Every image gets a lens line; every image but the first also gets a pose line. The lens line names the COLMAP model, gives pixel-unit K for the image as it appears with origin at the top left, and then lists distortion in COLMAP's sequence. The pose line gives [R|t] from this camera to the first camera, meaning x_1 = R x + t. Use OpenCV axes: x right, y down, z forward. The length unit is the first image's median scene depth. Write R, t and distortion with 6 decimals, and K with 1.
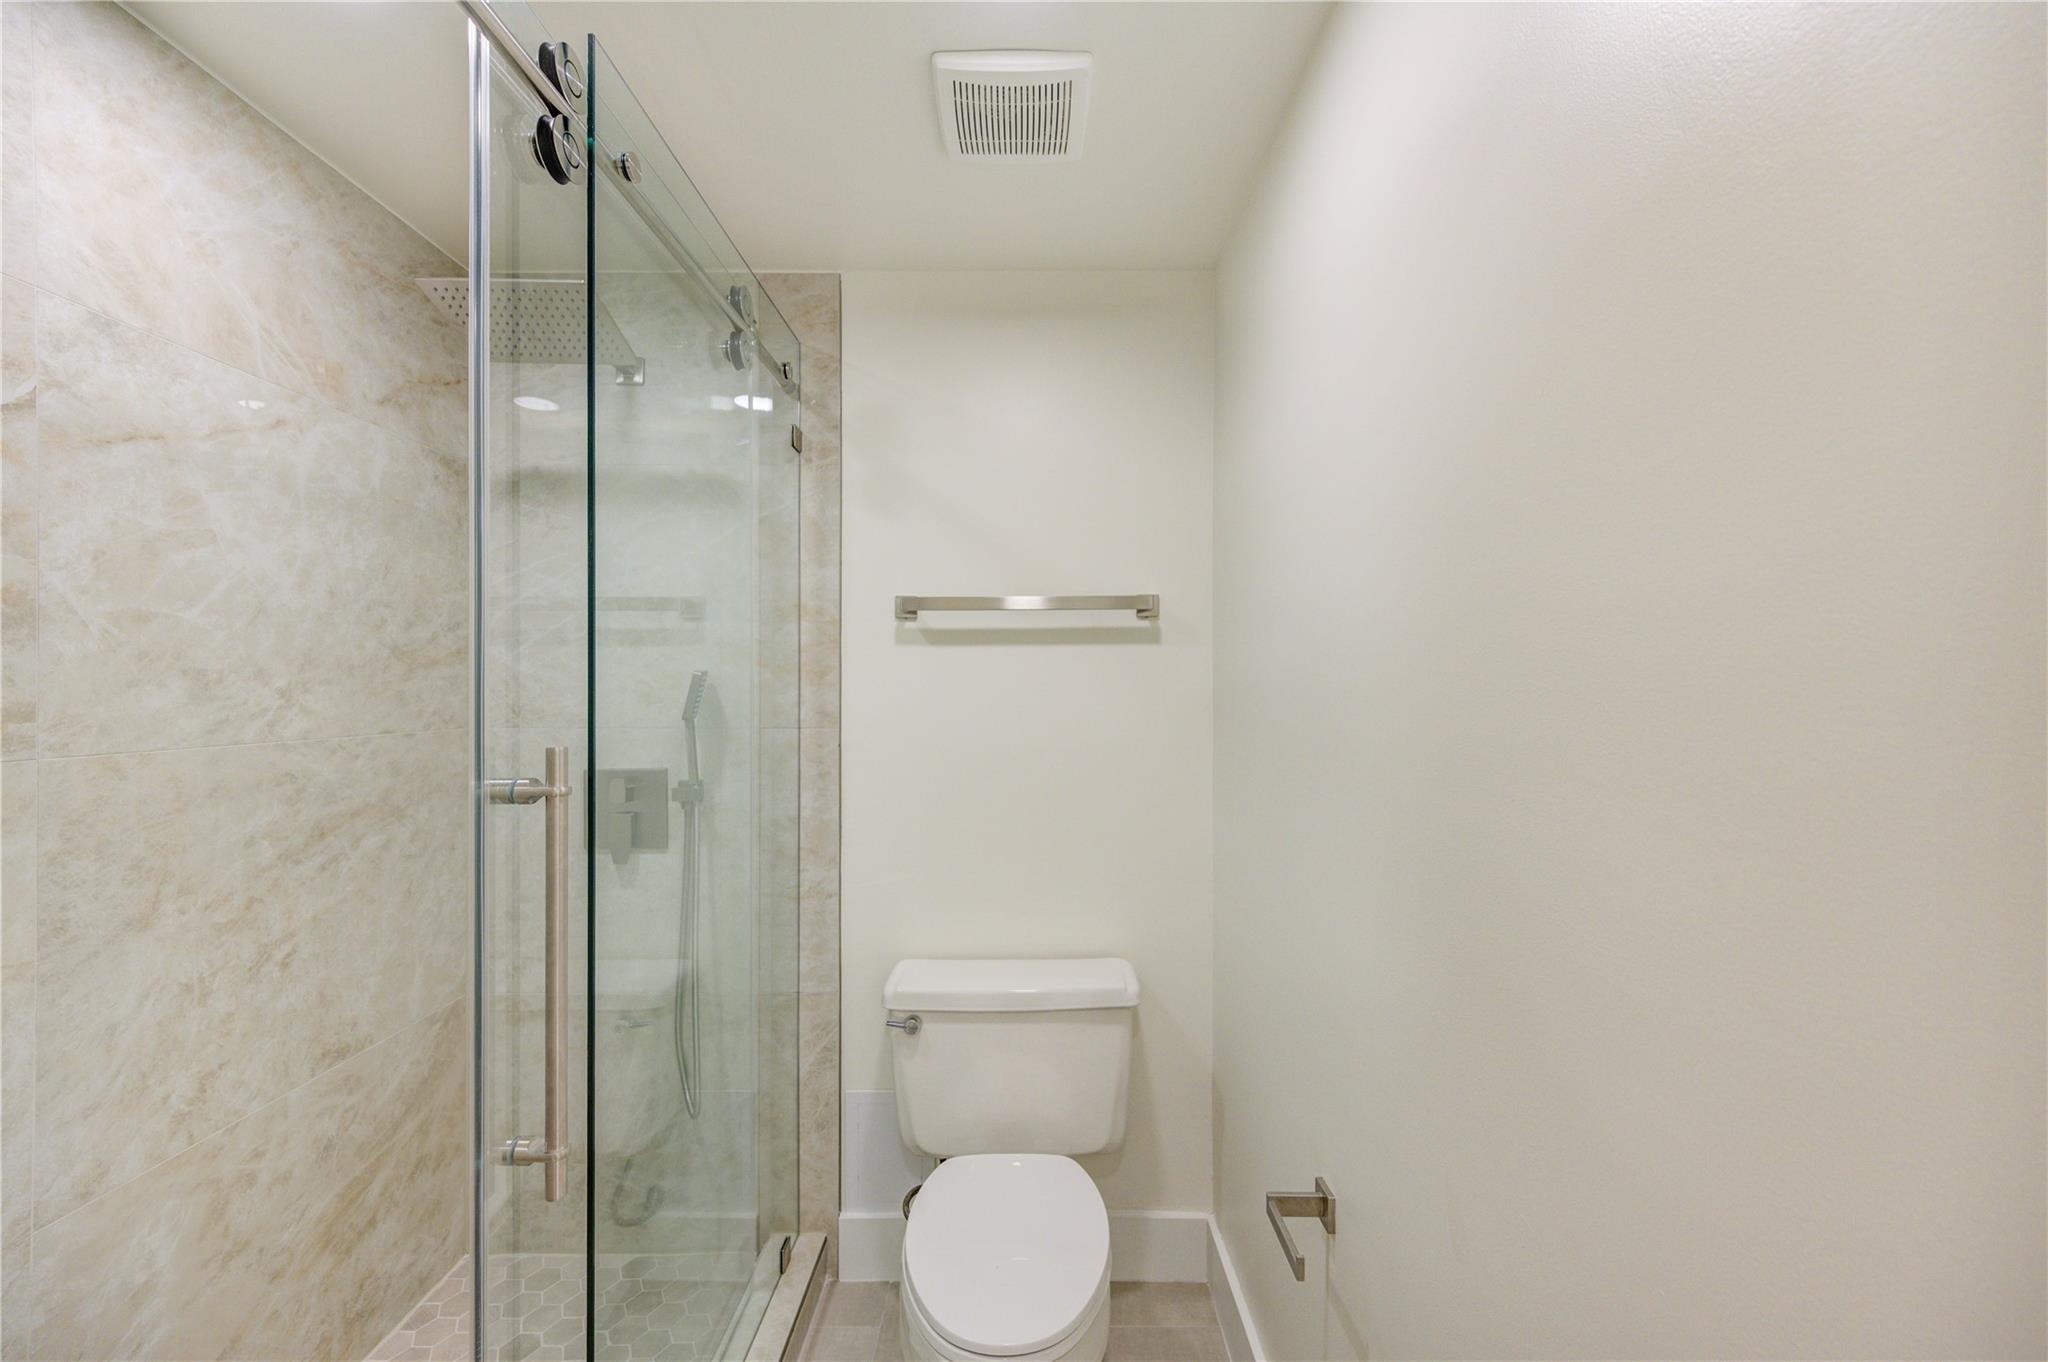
lens RADIAL K [[820.5, 0, 1025.7], [0, 820.5, 686.5], [0, 0, 1]] dist [0.005965, 0.000145]
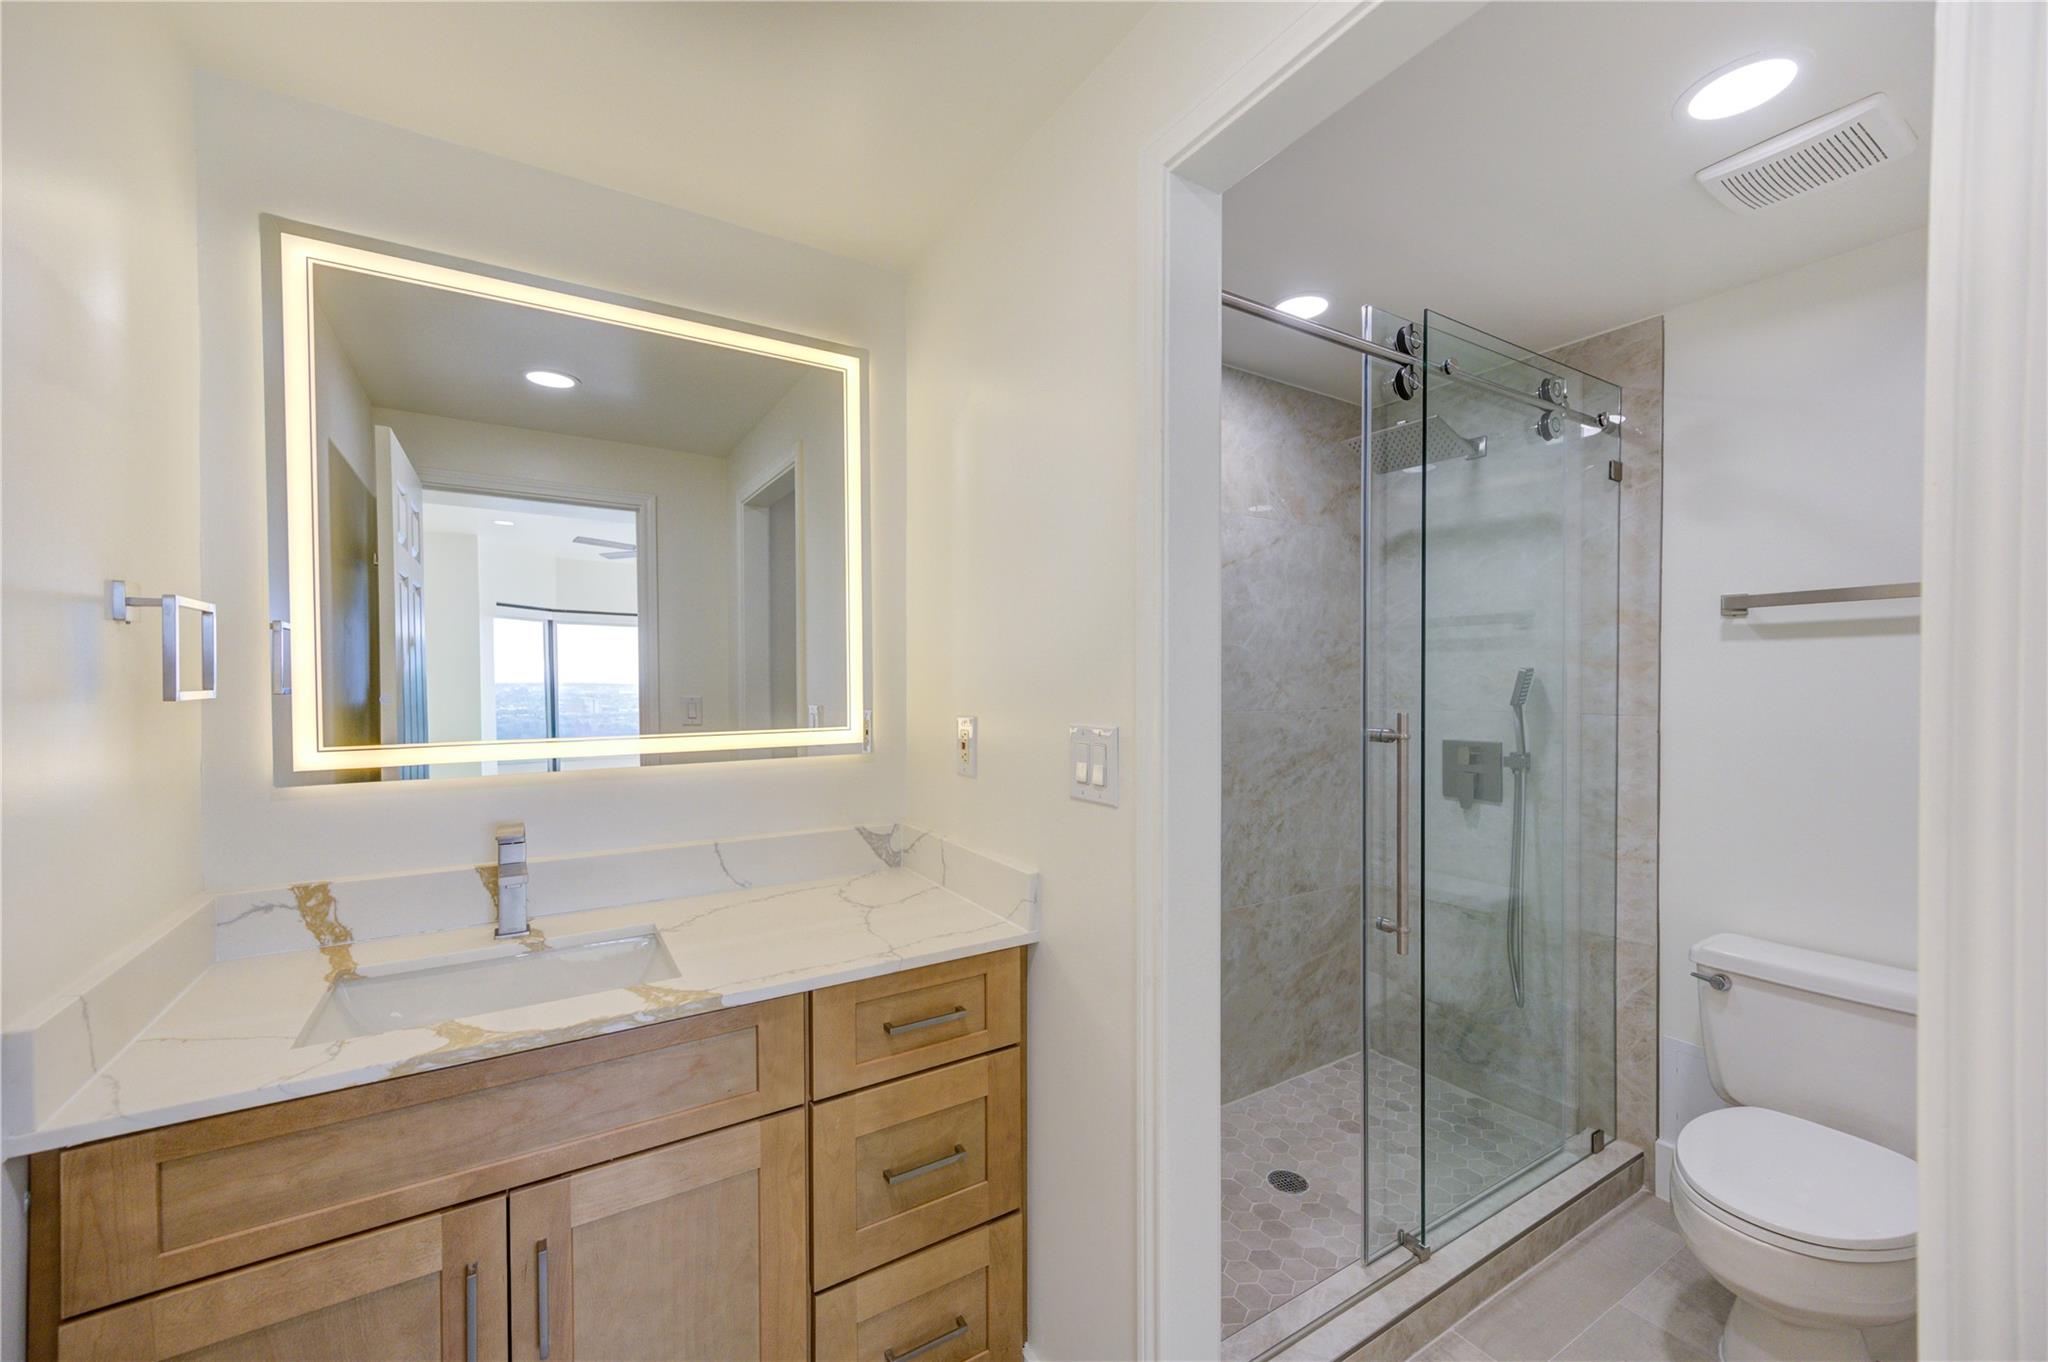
lens RADIAL K [[812.4, 0, 1025.8], [0, 812.4, 691.8], [0, 0, 1]] dist [0.006950, -0.000019]
pose [[0.533107, 0.008064, -0.846009, 0.290149], [0.002330, 0.999937, 0.011000, 0.002344], [0.846045, -0.007836, 0.533055, -0.382533]]
